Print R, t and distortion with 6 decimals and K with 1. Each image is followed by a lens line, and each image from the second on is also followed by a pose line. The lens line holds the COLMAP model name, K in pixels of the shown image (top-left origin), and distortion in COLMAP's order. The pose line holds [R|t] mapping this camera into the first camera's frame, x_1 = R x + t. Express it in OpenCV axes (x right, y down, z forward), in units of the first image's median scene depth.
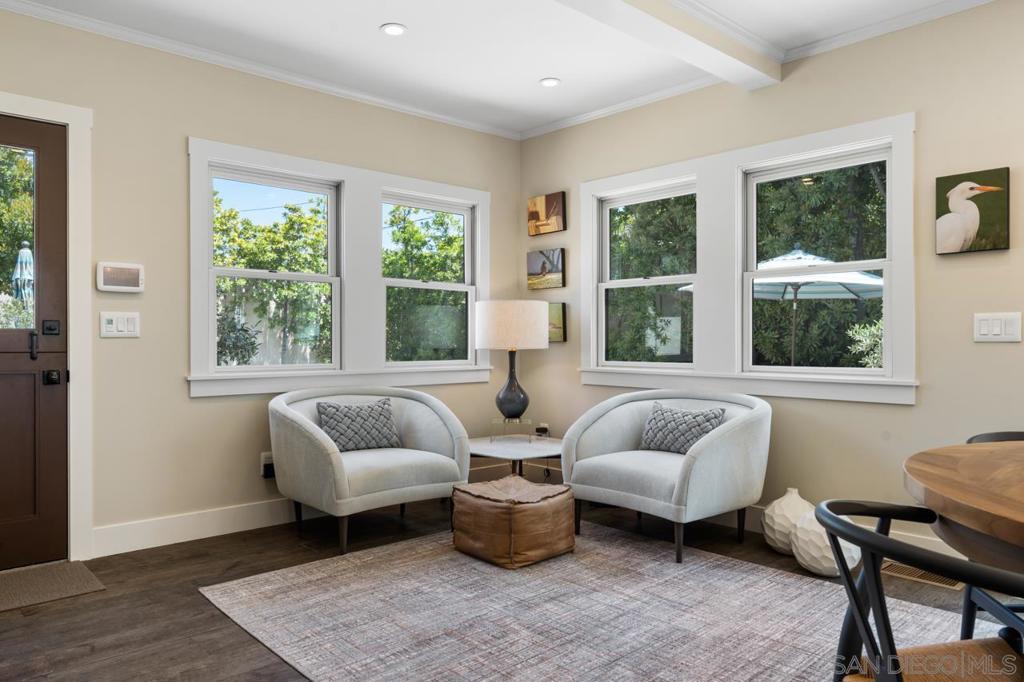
lens RADIAL K [[687.2, 0, 509.3], [0, 687.2, 344.7], [0, 0, 1]] dist [0.004217, 0.006488]
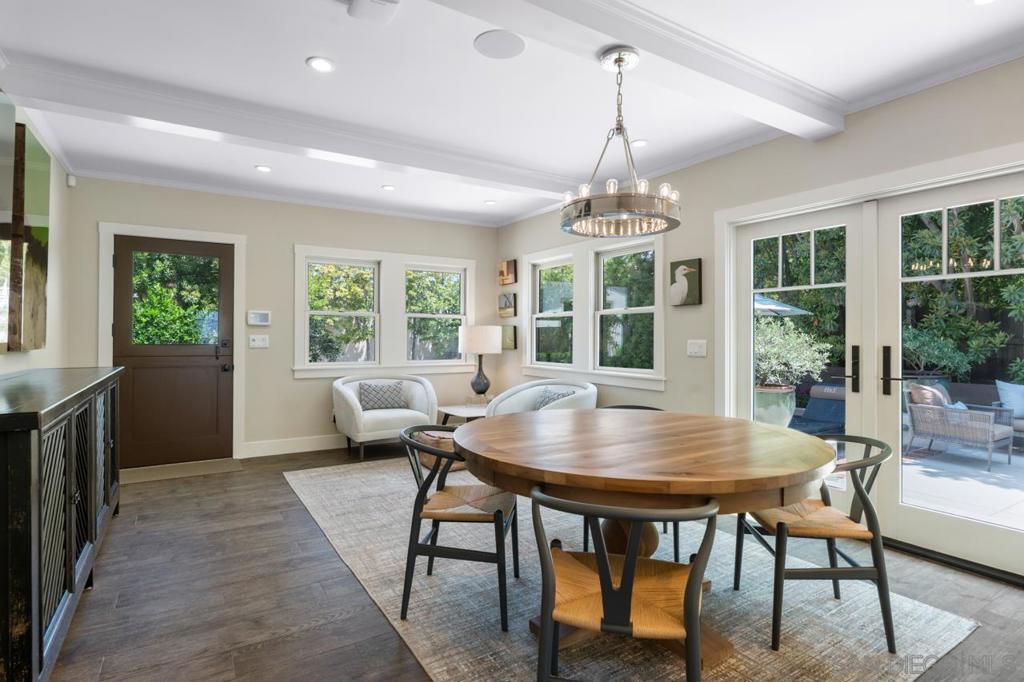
lens RADIAL K [[515.5, 0, 512.4], [0, 515.5, 333.9], [0, 0, 1]] dist [0.002300, -0.000339]
pose [[0.984685, 0.003623, -0.174303, 0.347184], [-0.005670, 0.999921, -0.011246, -0.032364], [0.174248, 0.012062, 0.984628, -0.283126]]
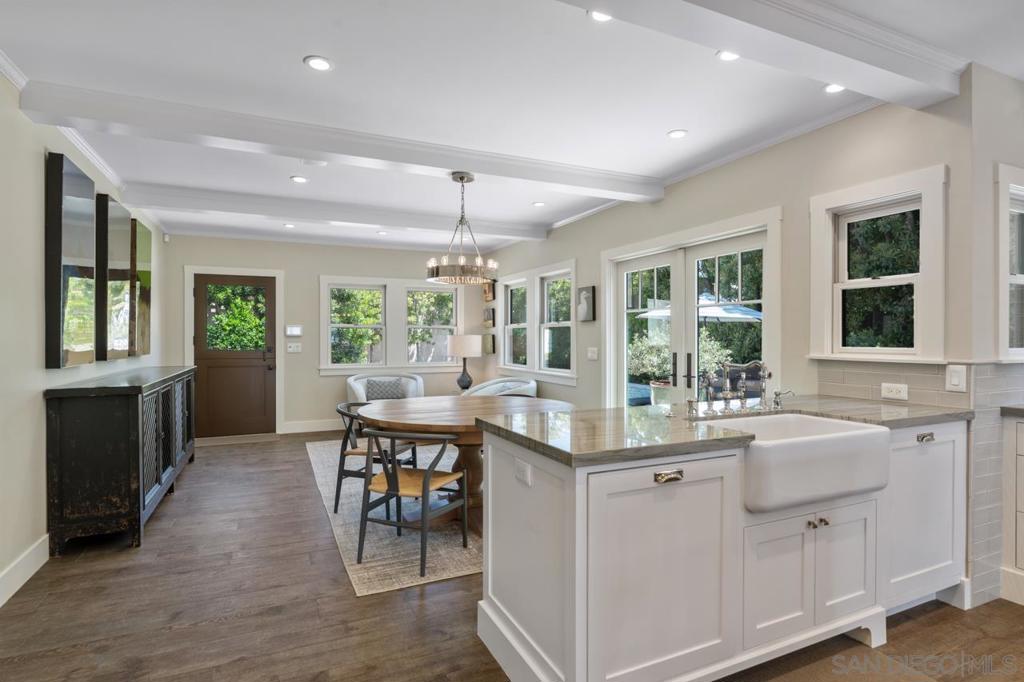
lens RADIAL K [[514.7, 0, 513.2], [0, 514.7, 340.3], [0, 0, 1]] dist [0.001776, -0.000089]
pose [[0.953180, 0.002295, -0.302396, 0.720139], [-0.002988, 0.999994, -0.001831, -0.048712], [0.302390, 0.002649, 0.953181, -0.550779]]
